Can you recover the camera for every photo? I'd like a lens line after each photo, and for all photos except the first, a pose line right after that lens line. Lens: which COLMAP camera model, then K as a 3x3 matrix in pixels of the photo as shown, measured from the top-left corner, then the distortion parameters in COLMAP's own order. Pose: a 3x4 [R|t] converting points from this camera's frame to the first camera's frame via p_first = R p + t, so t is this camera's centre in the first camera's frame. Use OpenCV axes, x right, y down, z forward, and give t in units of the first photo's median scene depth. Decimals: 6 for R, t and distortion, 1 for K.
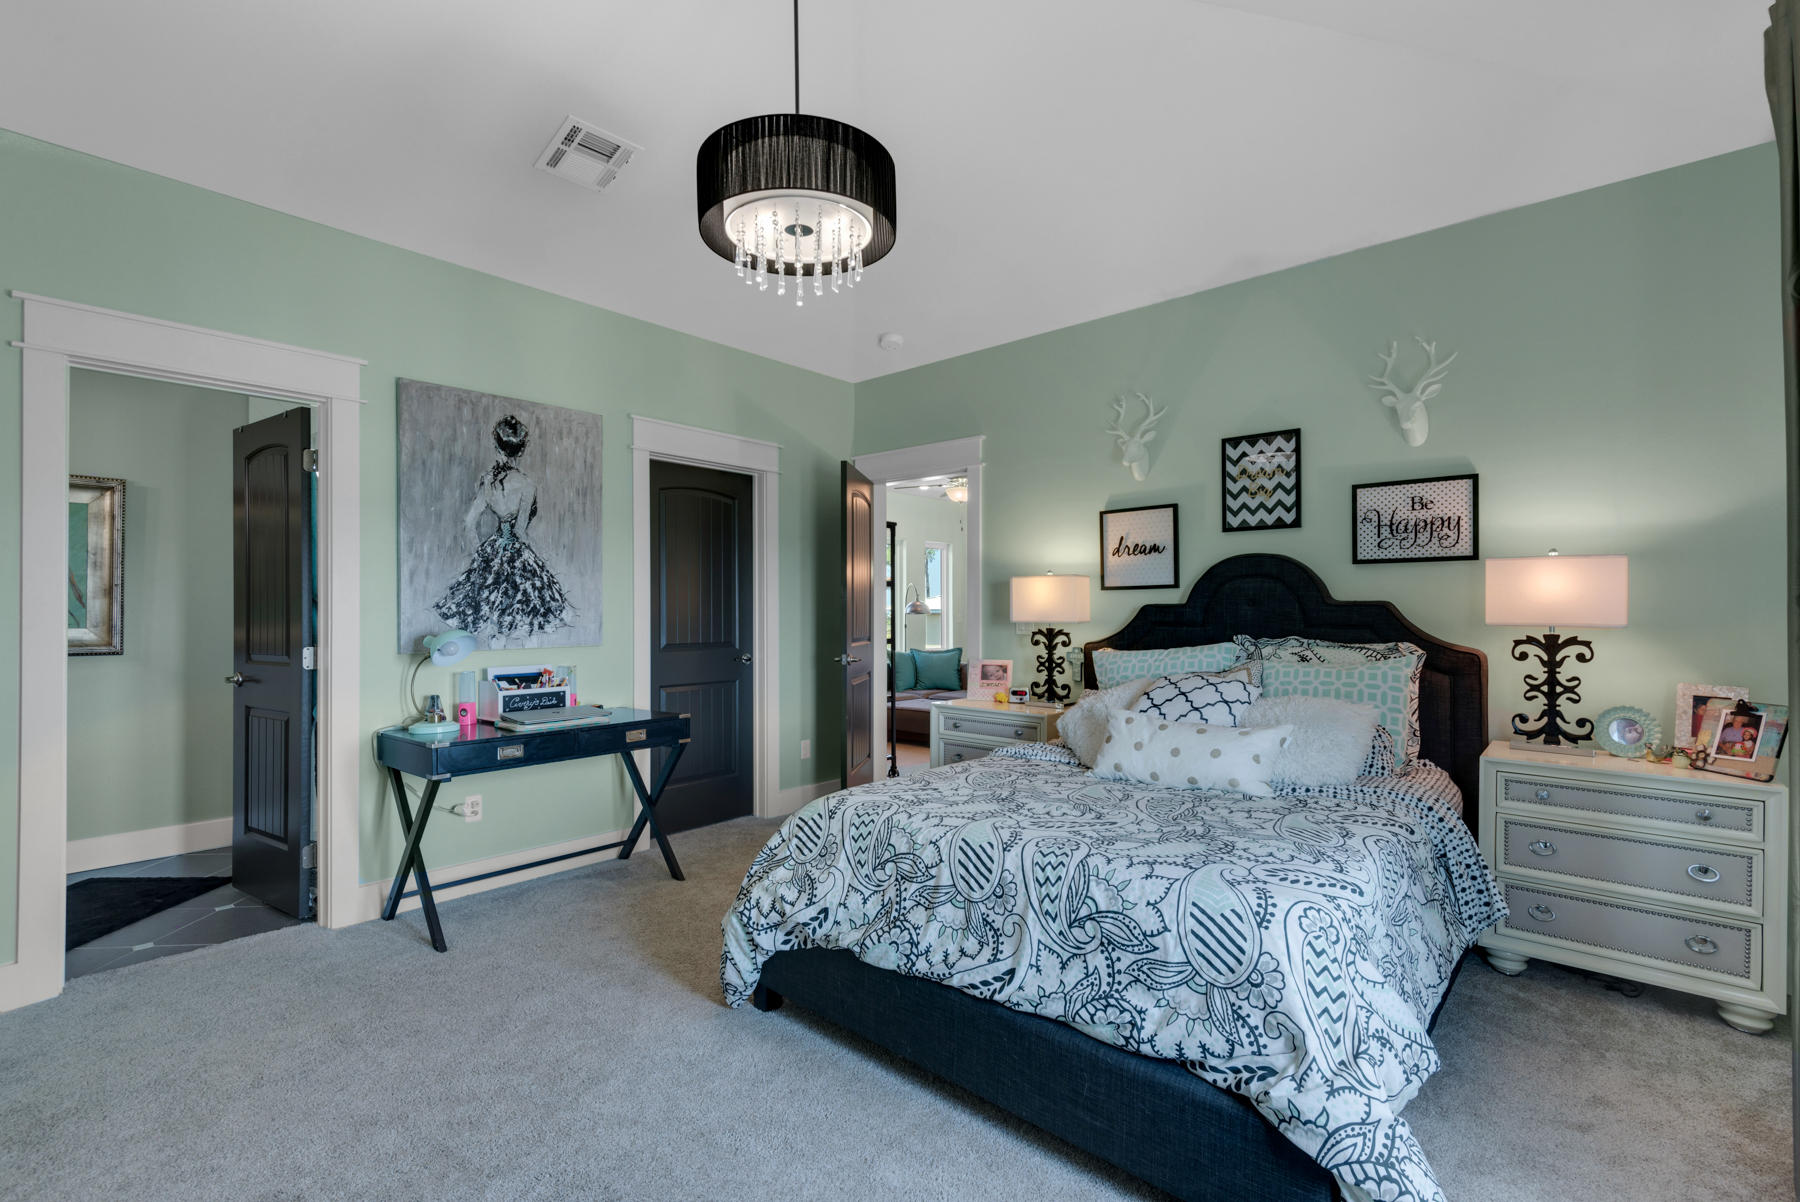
lens RADIAL K [[833.7, 0, 903.8], [0, 833.7, 547.1], [0, 0, 1]] dist [0.026203, 0.000053]
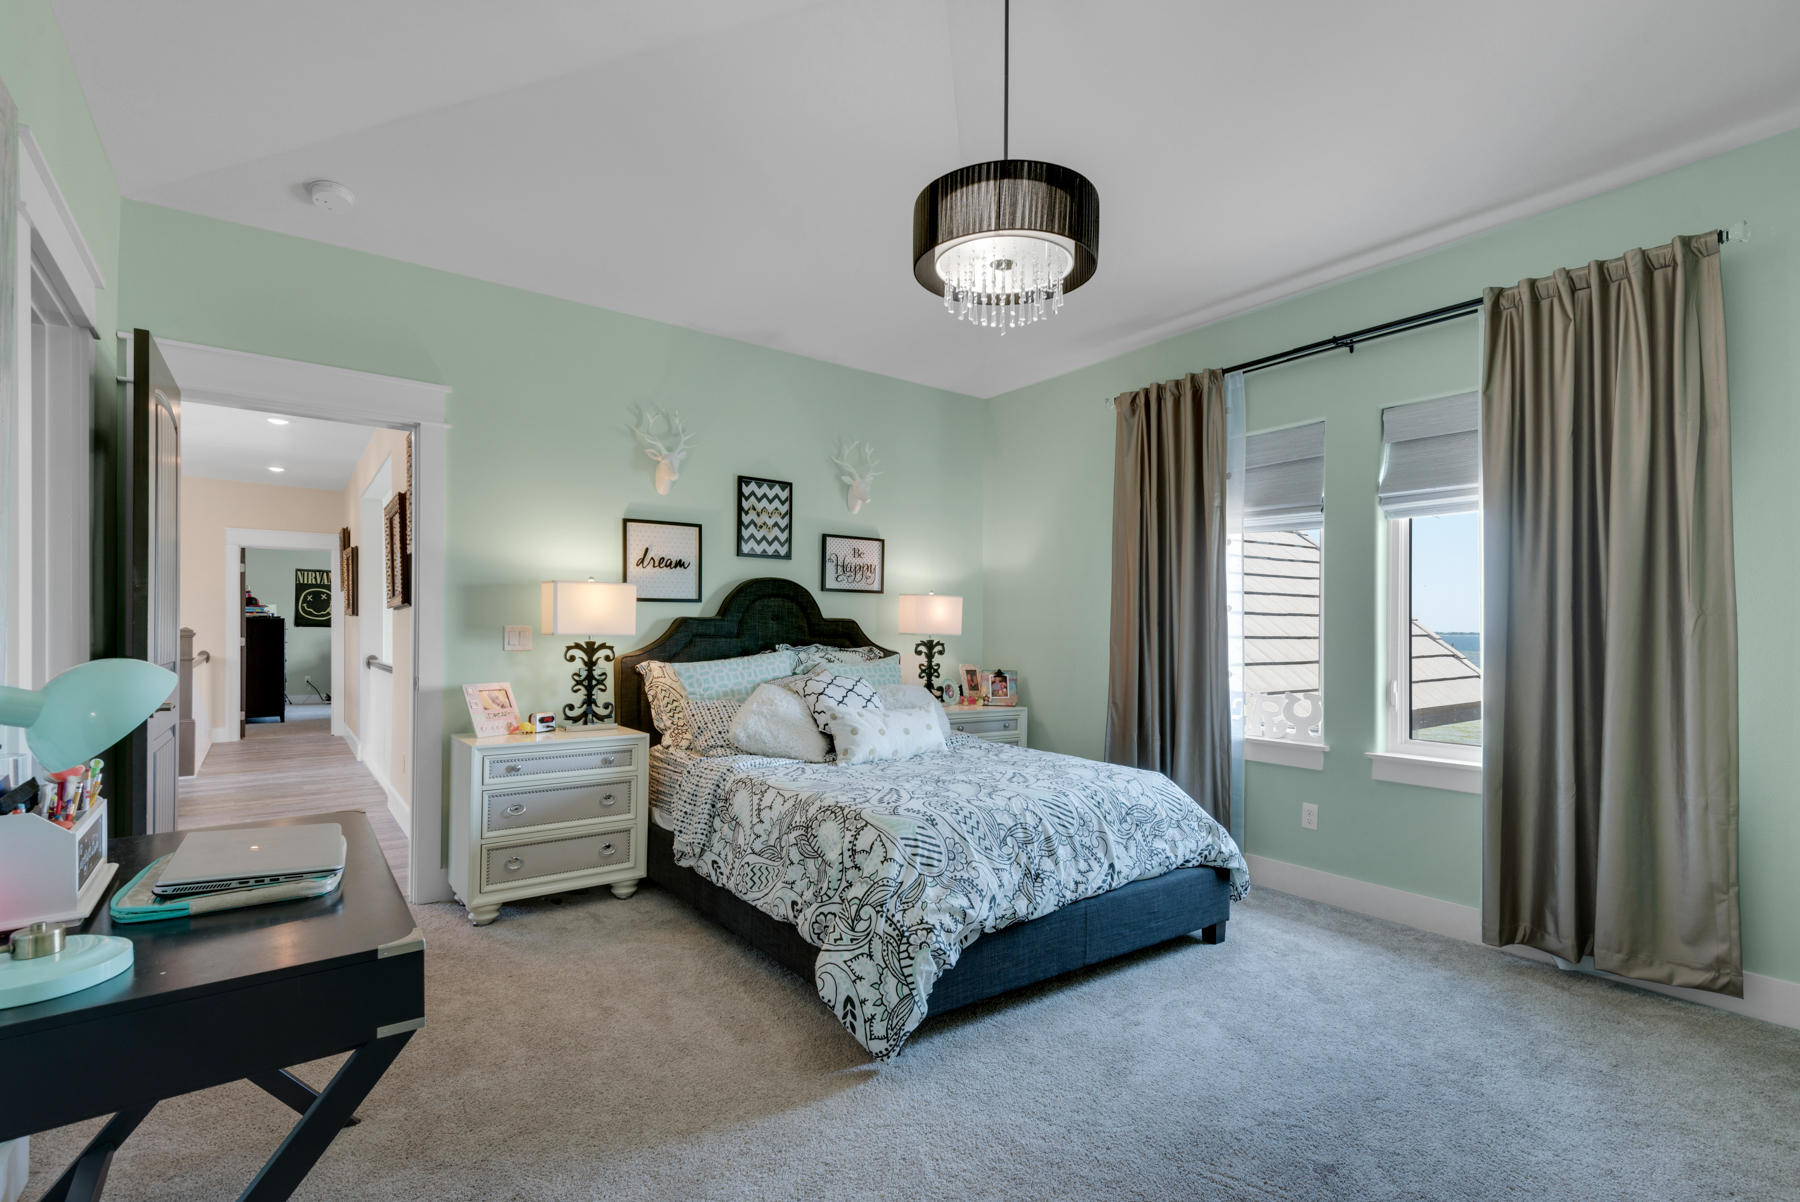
lens RADIAL K [[836.5, 0, 874.9], [0, 836.5, 626.8], [0, 0, 1]] dist [-0.001573, -0.000141]
pose [[0.209910, 0.005623, 0.977704, -0.724089], [-0.089482, 0.995897, 0.013483, 0.047836], [-0.973617, -0.090317, 0.209552, 0.574587]]
